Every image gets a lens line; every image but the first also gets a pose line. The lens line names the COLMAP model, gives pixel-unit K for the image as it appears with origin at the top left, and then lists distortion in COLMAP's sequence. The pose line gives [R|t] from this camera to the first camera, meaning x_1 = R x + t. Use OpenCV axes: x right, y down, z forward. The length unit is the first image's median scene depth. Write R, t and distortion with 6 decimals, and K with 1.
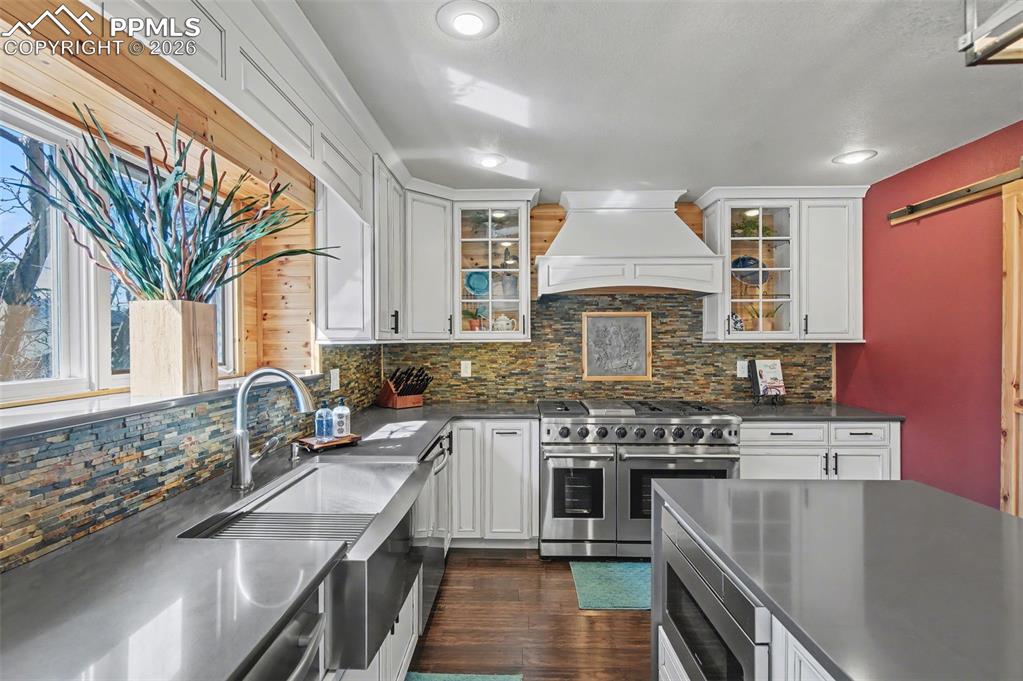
lens RADIAL K [[487.0, 0, 505.8], [0, 487.0, 340.1], [0, 0, 1]] dist [-0.002283, -0.001434]
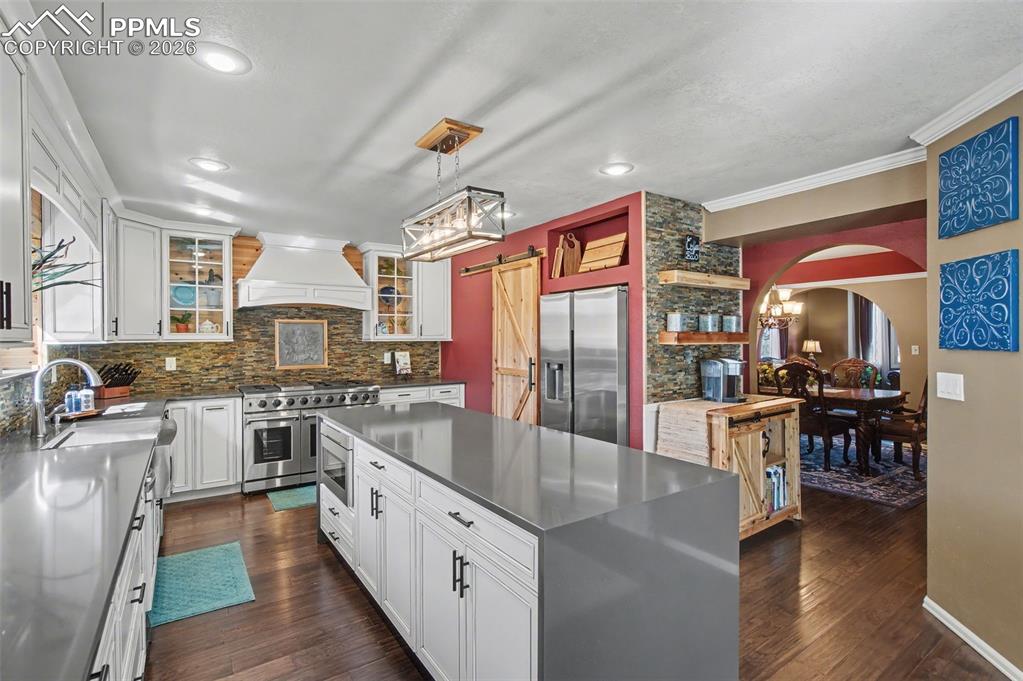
lens RADIAL K [[487.0, 0, 505.0], [0, 487.0, 336.8], [0, 0, 1]] dist [-0.002283, -0.001434]
pose [[0.822946, 0.000061, 0.568119, -0.093726], [0.001603, 0.999996, -0.002430, -0.004766], [-0.568117, 0.002910, 0.822943, -0.522211]]
